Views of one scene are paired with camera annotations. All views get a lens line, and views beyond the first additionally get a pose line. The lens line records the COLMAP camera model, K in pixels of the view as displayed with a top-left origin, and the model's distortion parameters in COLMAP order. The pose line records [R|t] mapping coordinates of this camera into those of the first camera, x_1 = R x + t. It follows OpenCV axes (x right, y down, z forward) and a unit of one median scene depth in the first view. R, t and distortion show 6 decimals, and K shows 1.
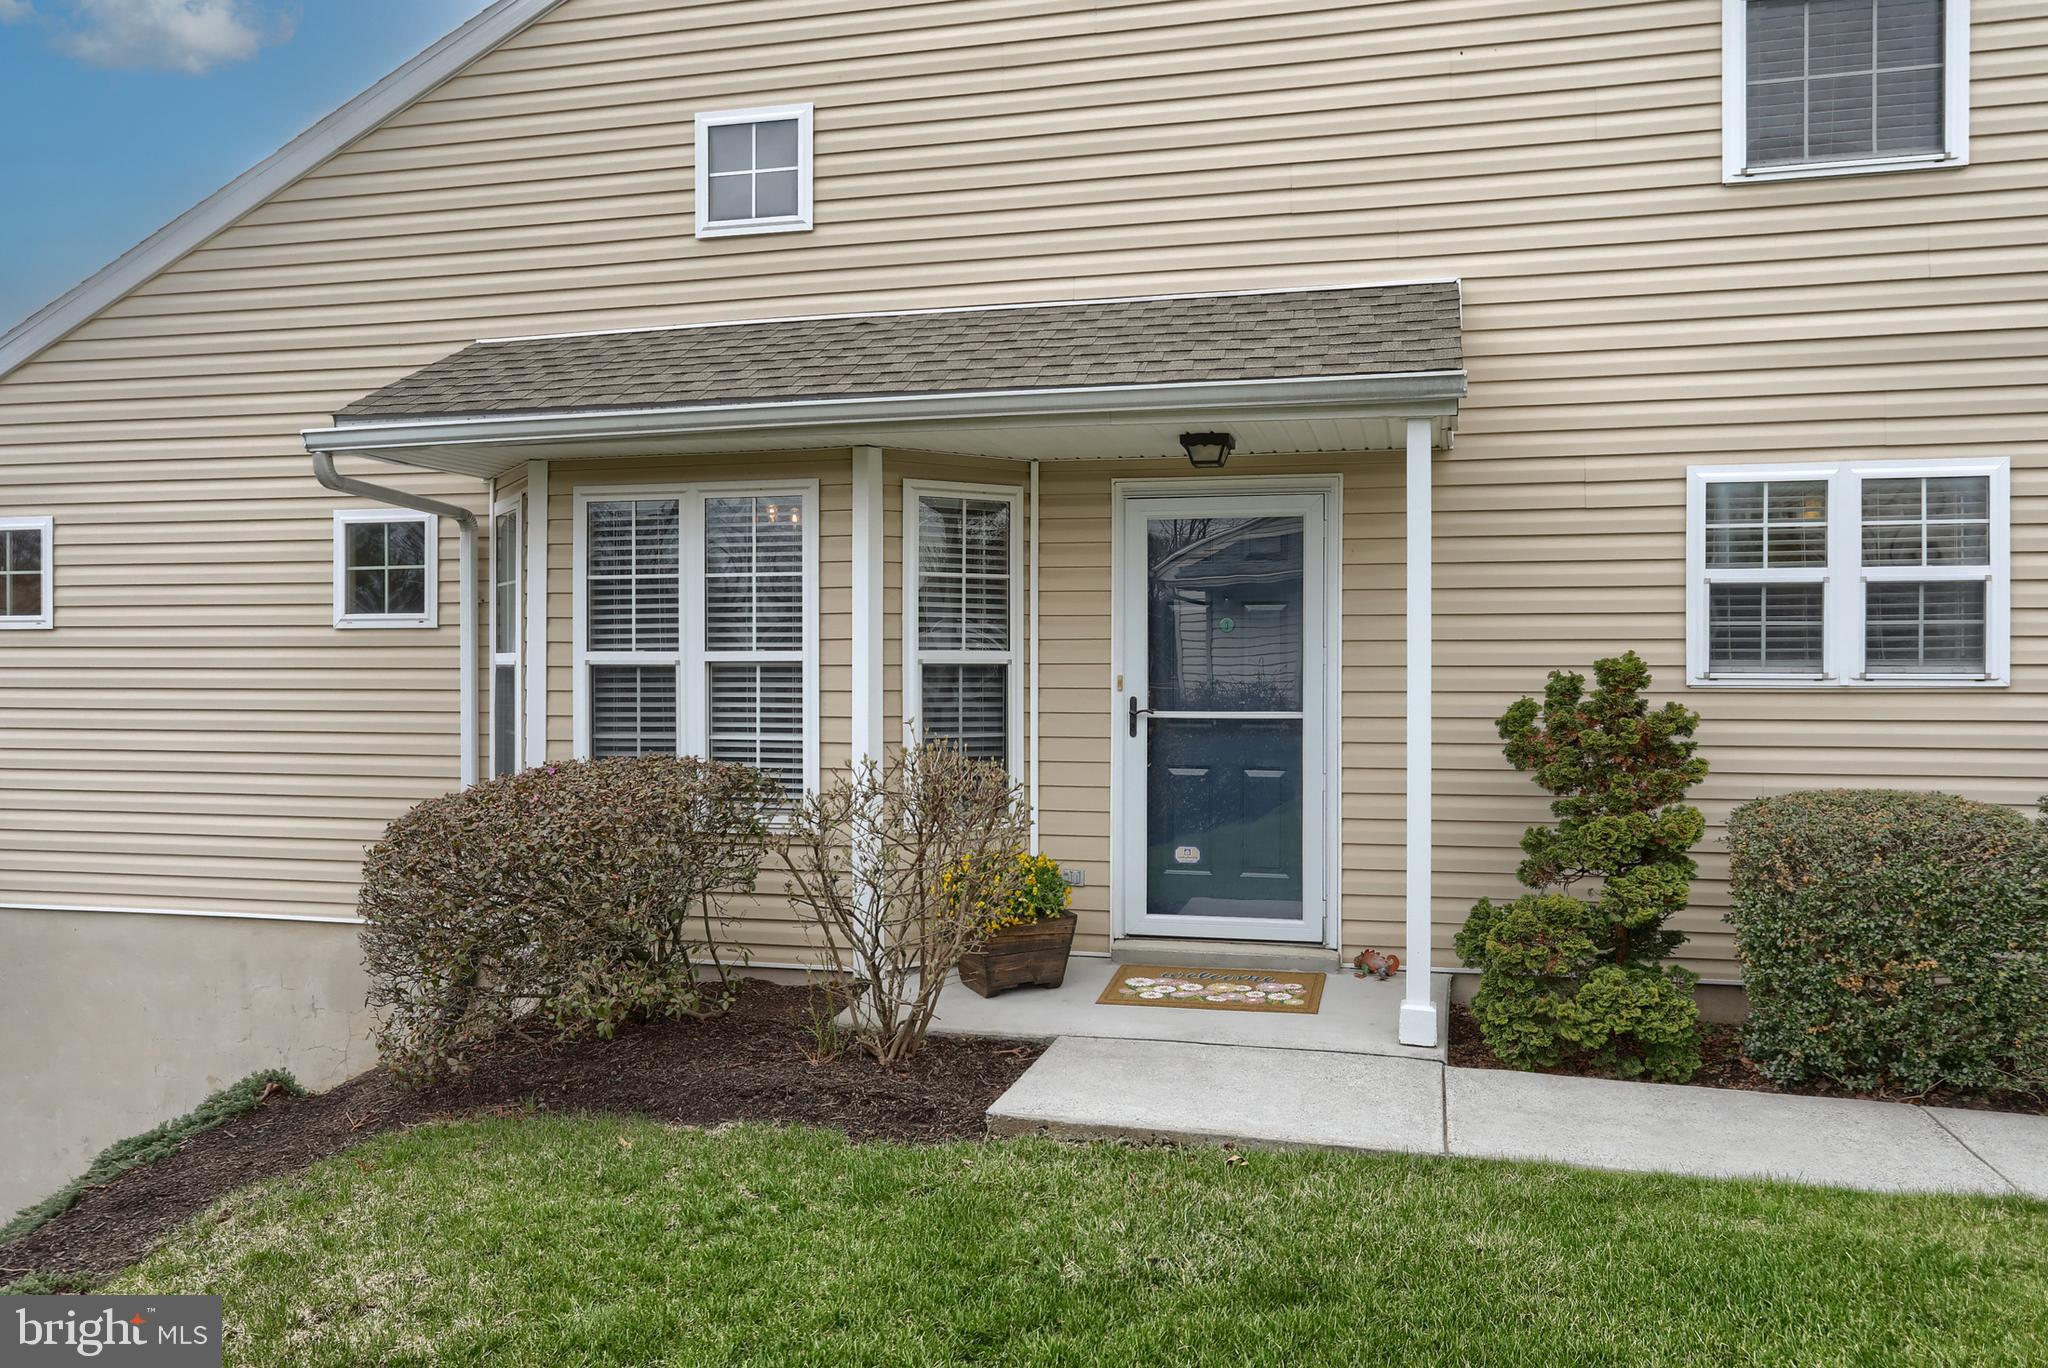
lens RADIAL K [[1496.8, 0, 1082.8], [0, 1496.8, 686.4], [0, 0, 1]] dist [-0.056756, 0.003074]
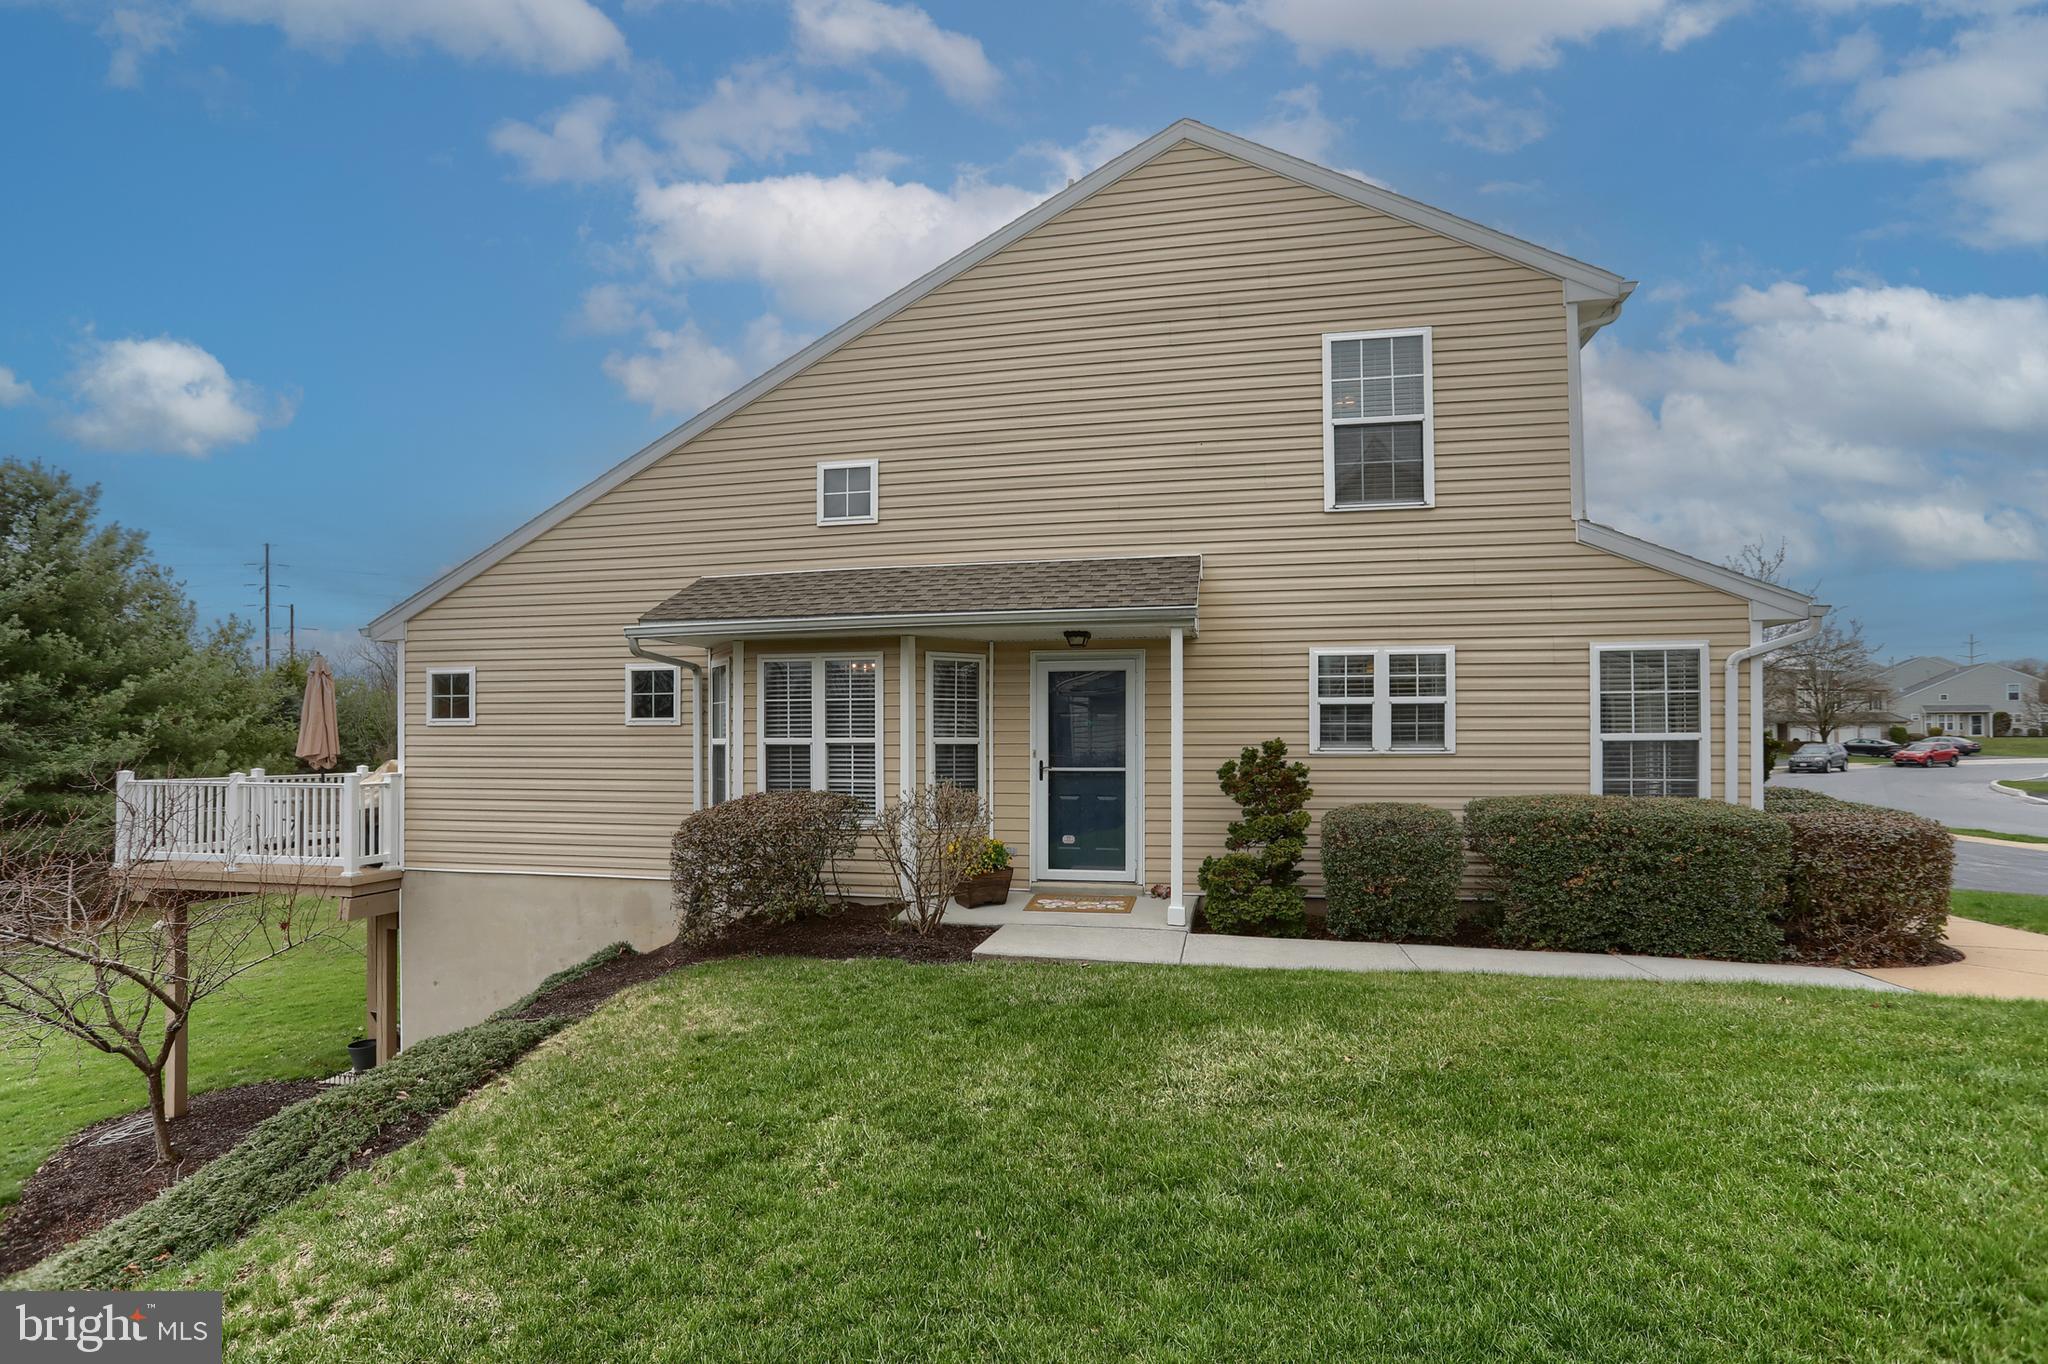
lens RADIAL K [[1061.6, 0, 1028.2], [0, 1061.6, 734.1], [0, 0, 1]] dist [-0.164495, 0.041178]
pose [[0.999887, -0.001579, 0.014946, -0.004963], [0.001914, 0.999746, -0.022468, 0.003976], [-0.014907, 0.022494, 0.999636, -0.441160]]
